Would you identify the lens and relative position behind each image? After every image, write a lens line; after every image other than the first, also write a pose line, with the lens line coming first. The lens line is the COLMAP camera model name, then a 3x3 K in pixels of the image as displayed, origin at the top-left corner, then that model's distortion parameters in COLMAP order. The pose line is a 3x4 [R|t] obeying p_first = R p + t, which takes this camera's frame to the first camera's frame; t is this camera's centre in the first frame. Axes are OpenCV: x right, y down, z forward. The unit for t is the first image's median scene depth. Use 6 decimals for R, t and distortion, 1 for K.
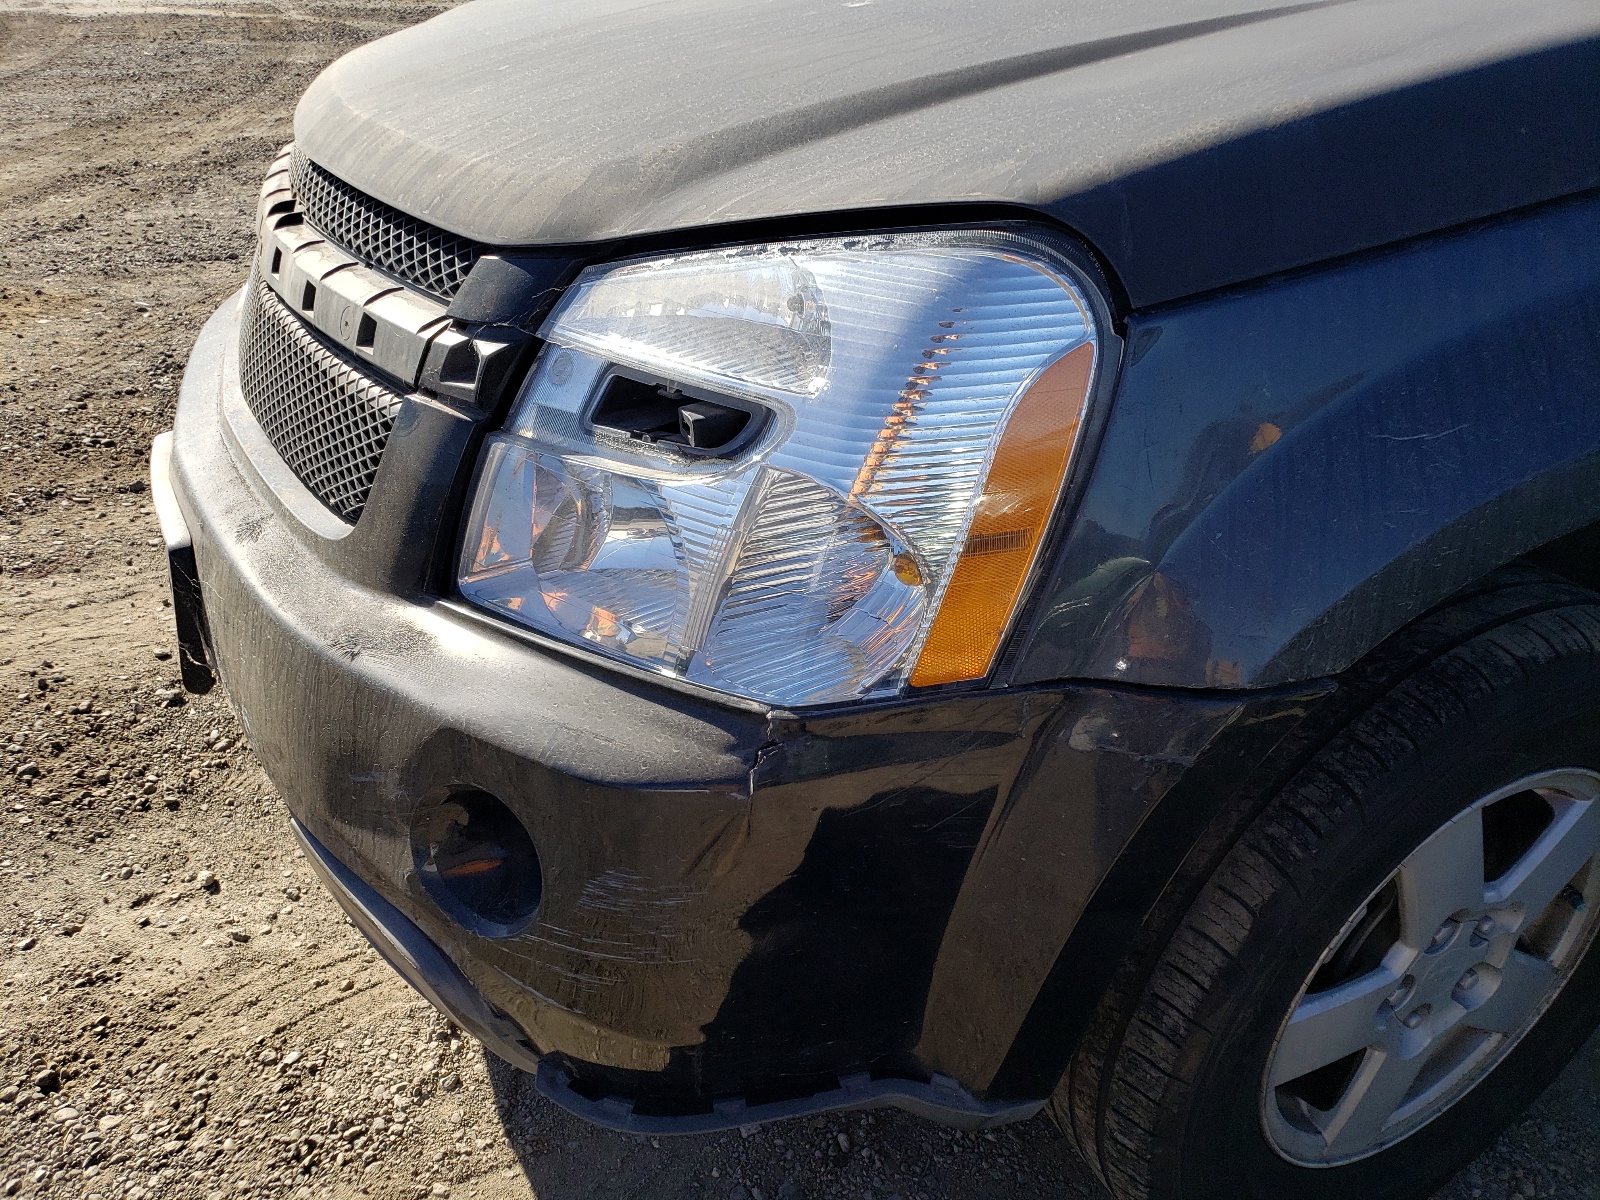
lens RADIAL K [[1231.8, 0, 801.9], [0, 1231.8, 624.0], [0, 0, 1]] dist [0.035124, -0.001358]
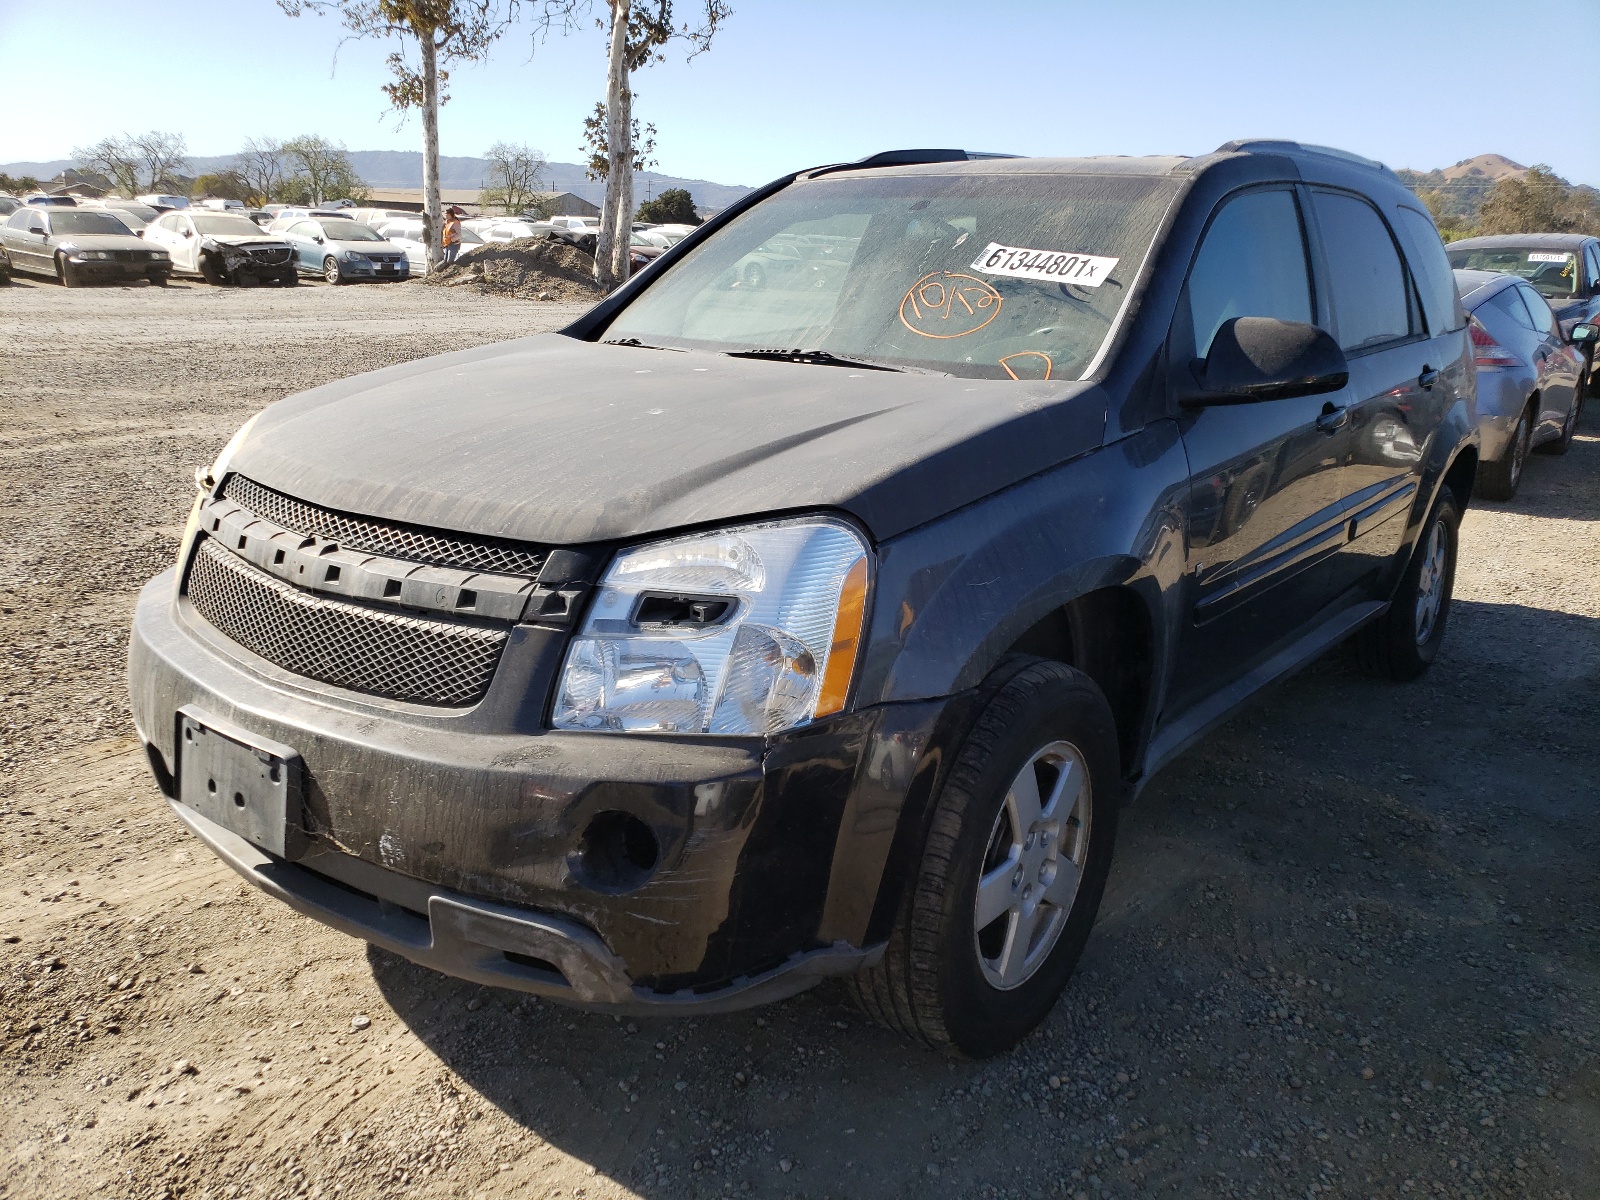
lens RADIAL K [[1210.3, 0, 800.4], [0, 1210.3, 600.2], [0, 0, 1]] dist [-0.001006, 0.004973]
pose [[0.903386, -0.109888, 0.414510, -0.652148], [0.207879, 0.957662, -0.199174, 0.223309], [-0.375074, 0.266098, 0.887982, -0.767789]]
